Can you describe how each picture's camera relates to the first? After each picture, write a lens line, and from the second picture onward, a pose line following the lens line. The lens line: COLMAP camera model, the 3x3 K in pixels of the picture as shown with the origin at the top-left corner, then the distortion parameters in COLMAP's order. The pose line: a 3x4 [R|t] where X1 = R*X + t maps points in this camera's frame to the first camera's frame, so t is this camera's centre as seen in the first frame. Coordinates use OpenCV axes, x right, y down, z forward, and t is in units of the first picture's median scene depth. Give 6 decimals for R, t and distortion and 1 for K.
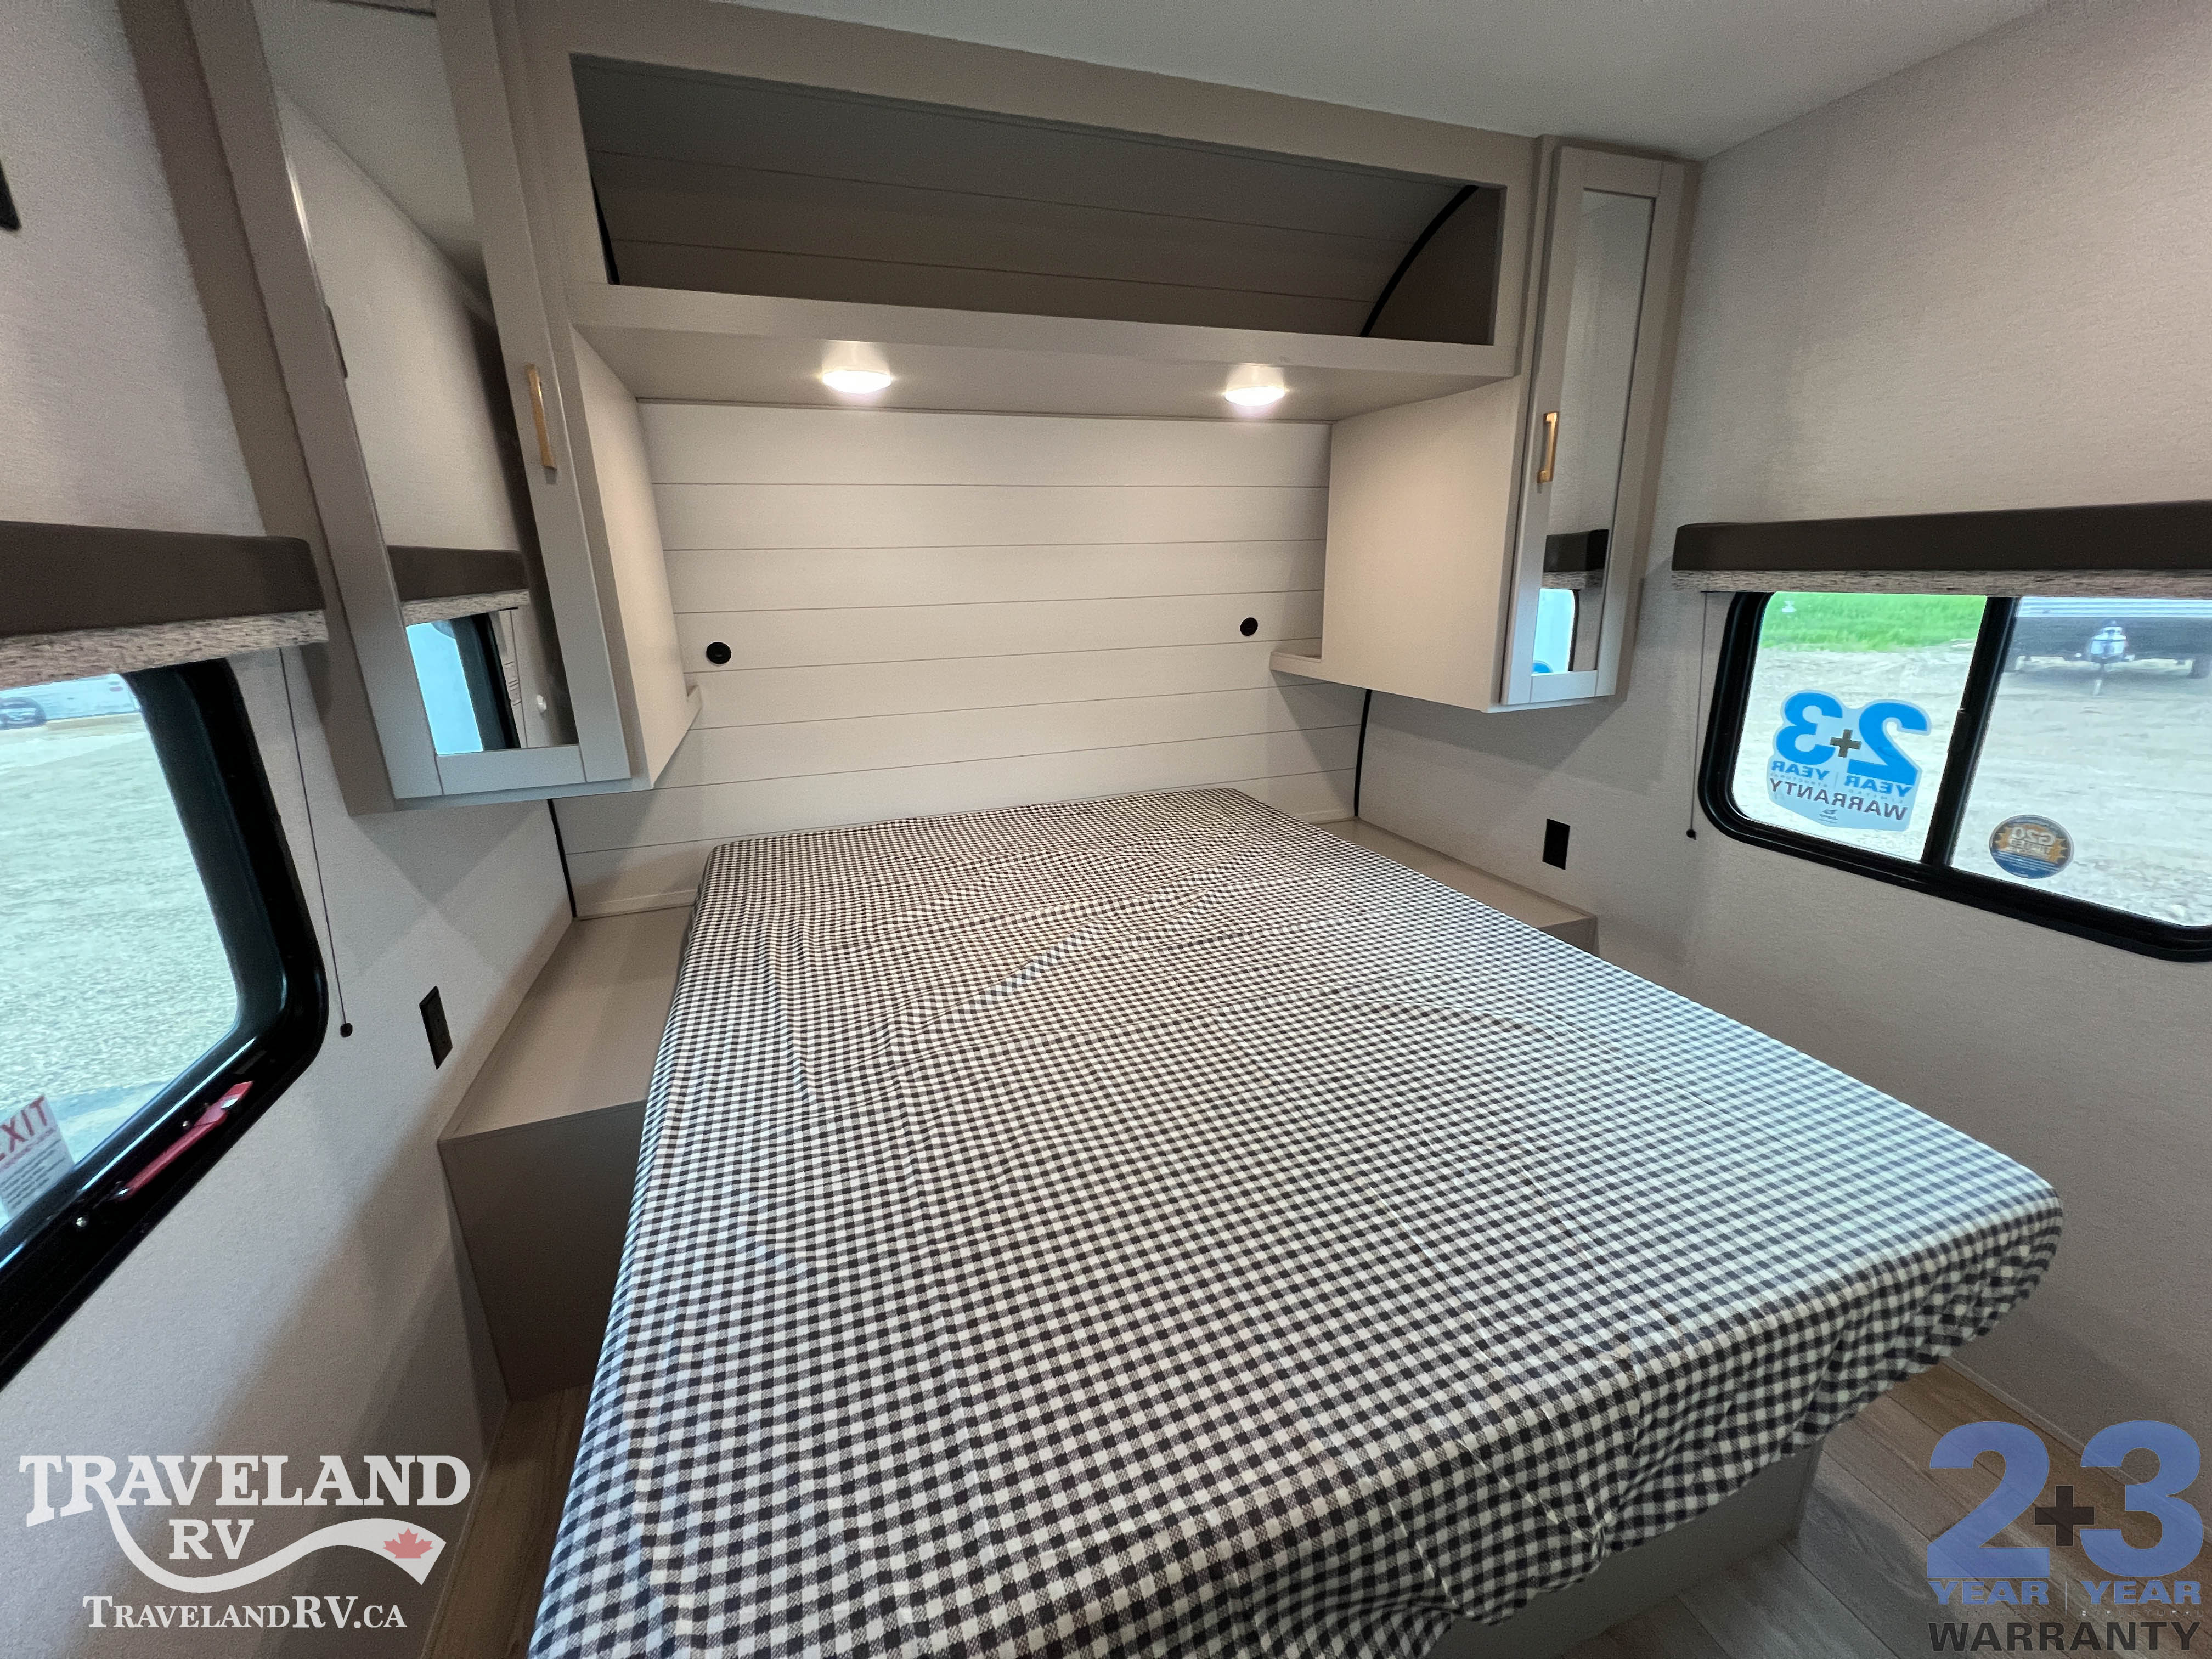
lens RADIAL K [[884.4, 0, 1110.8], [0, 884.4, 829.6], [0, 0, 1]] dist [-0.001035, 0.000101]
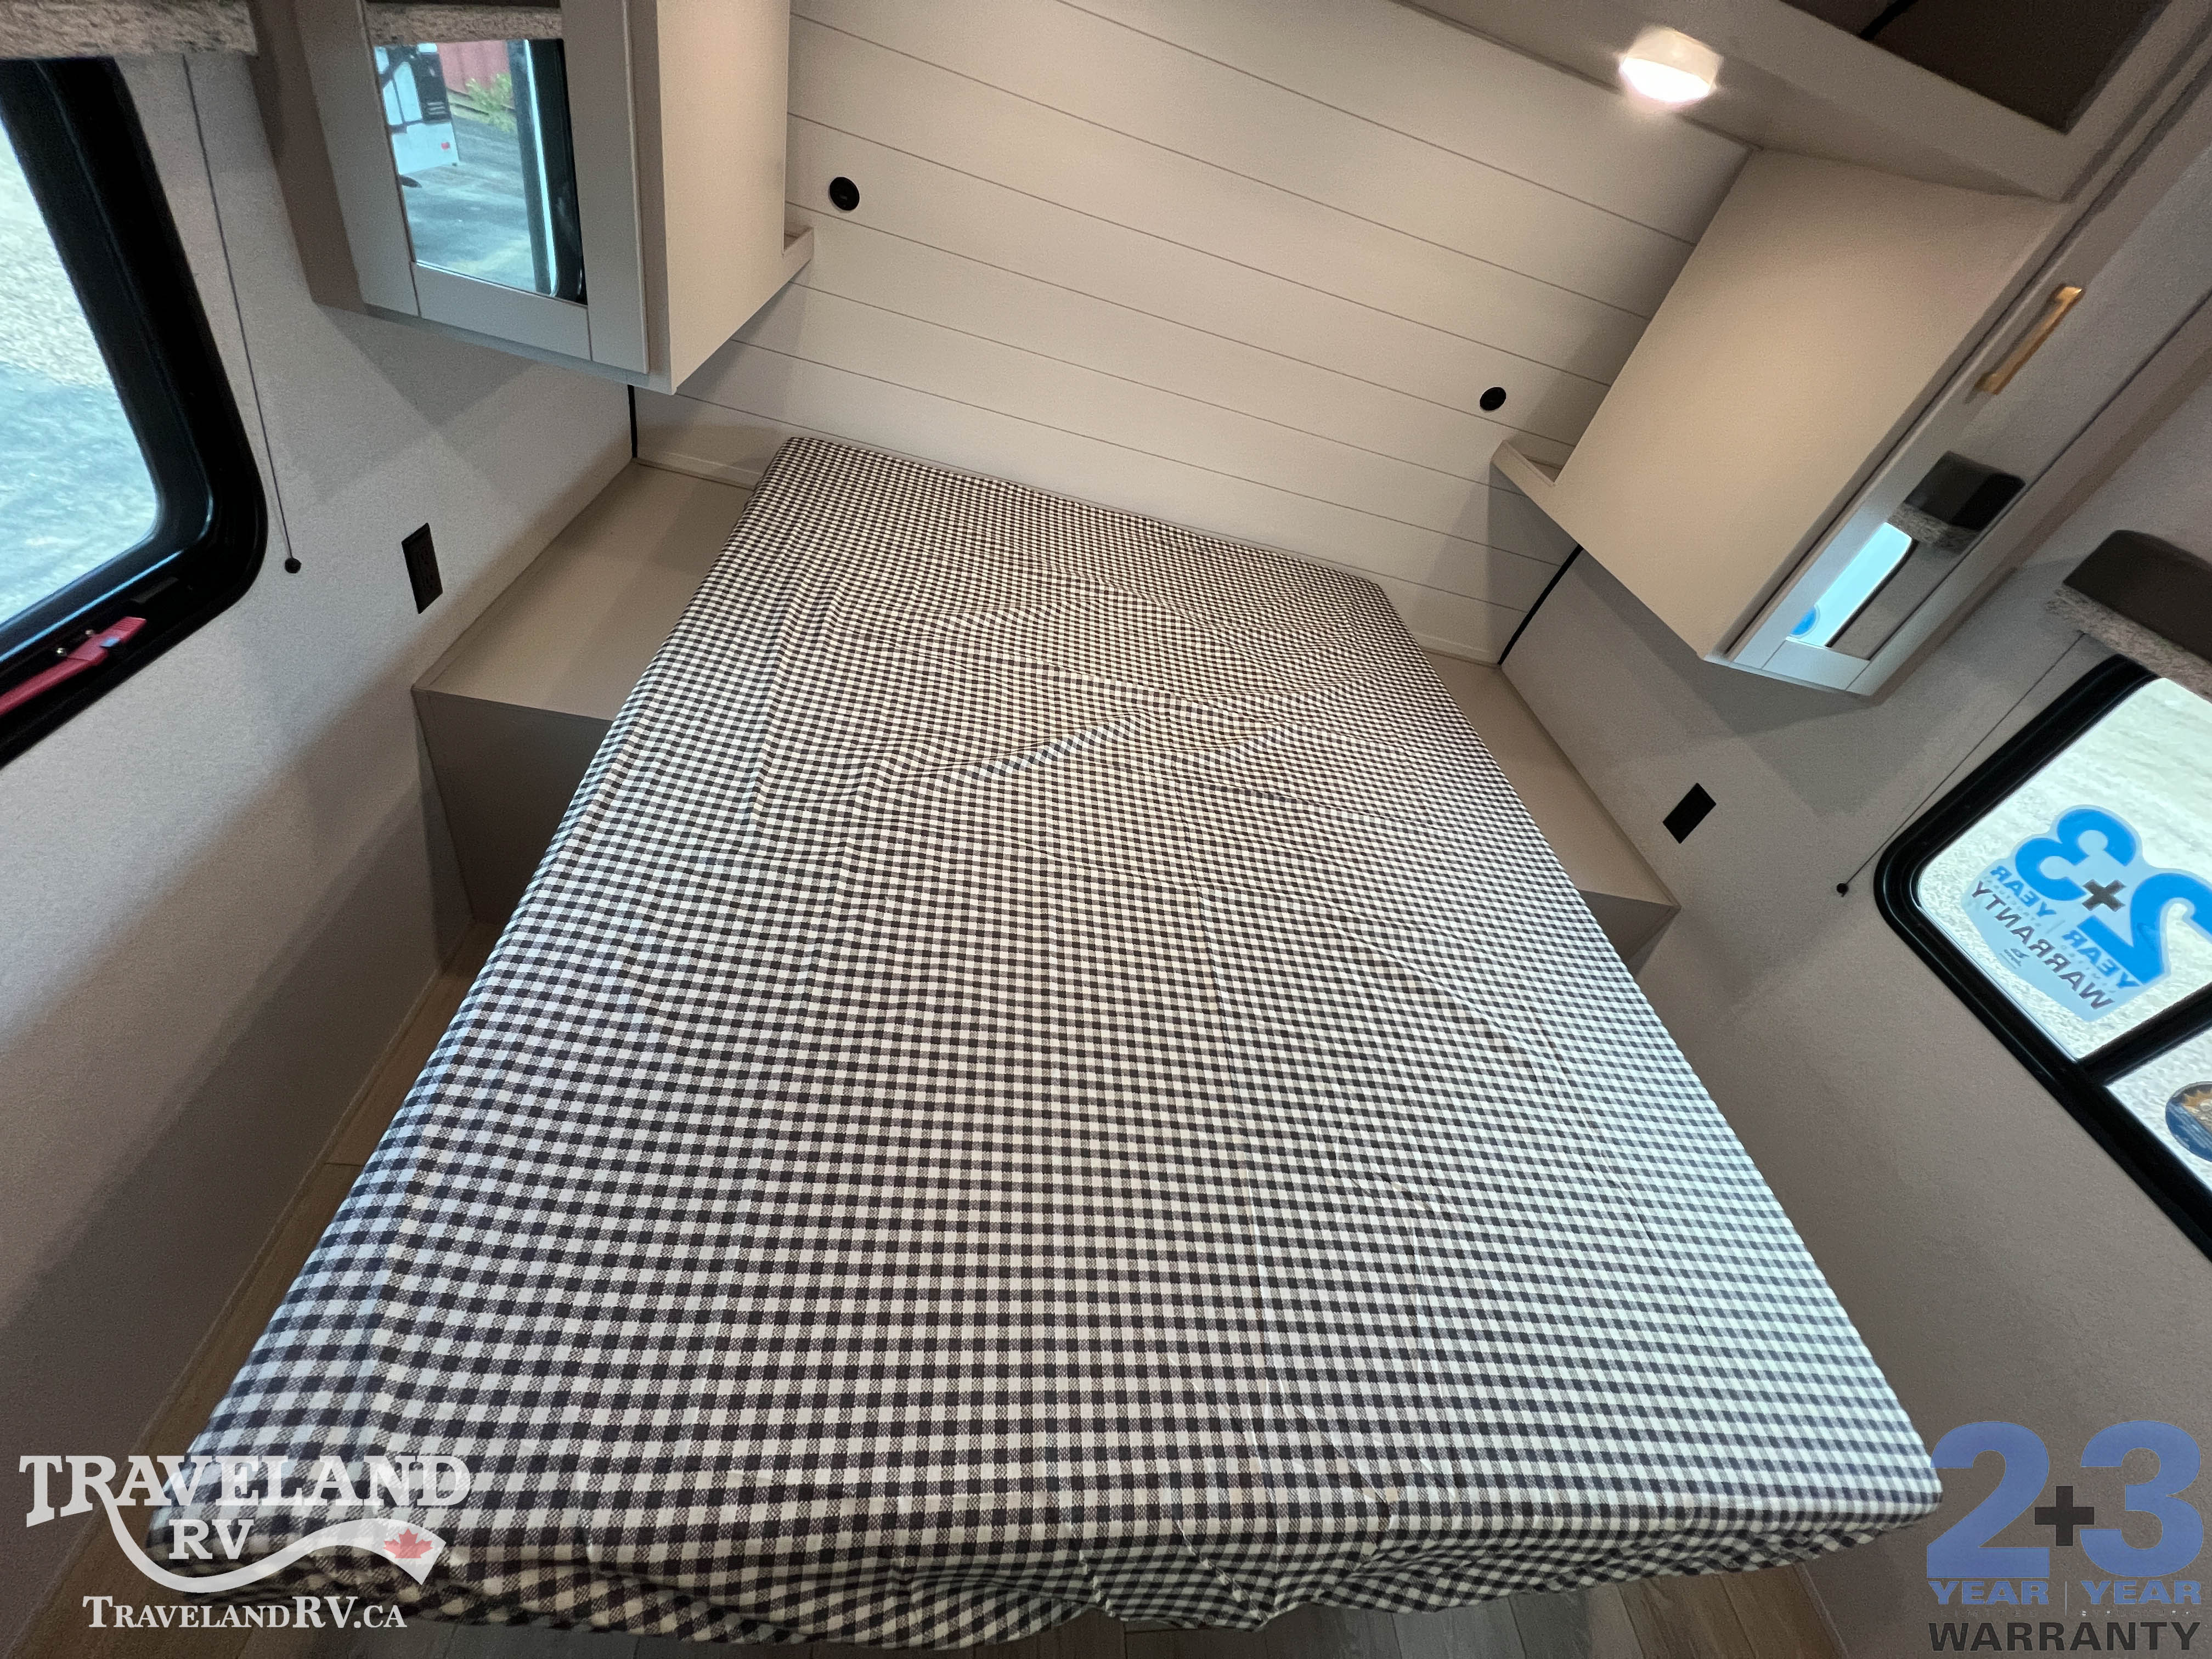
lens RADIAL K [[884.4, 0, 1110.8], [0, 884.4, 829.6], [0, 0, 1]] dist [-0.001035, 0.000101]
pose [[0.919397, 0.392731, -0.021703, 0.023807], [-0.355689, 0.853702, 0.380366, -0.149530], [0.167909, -0.341988, 0.924581, 0.173367]]
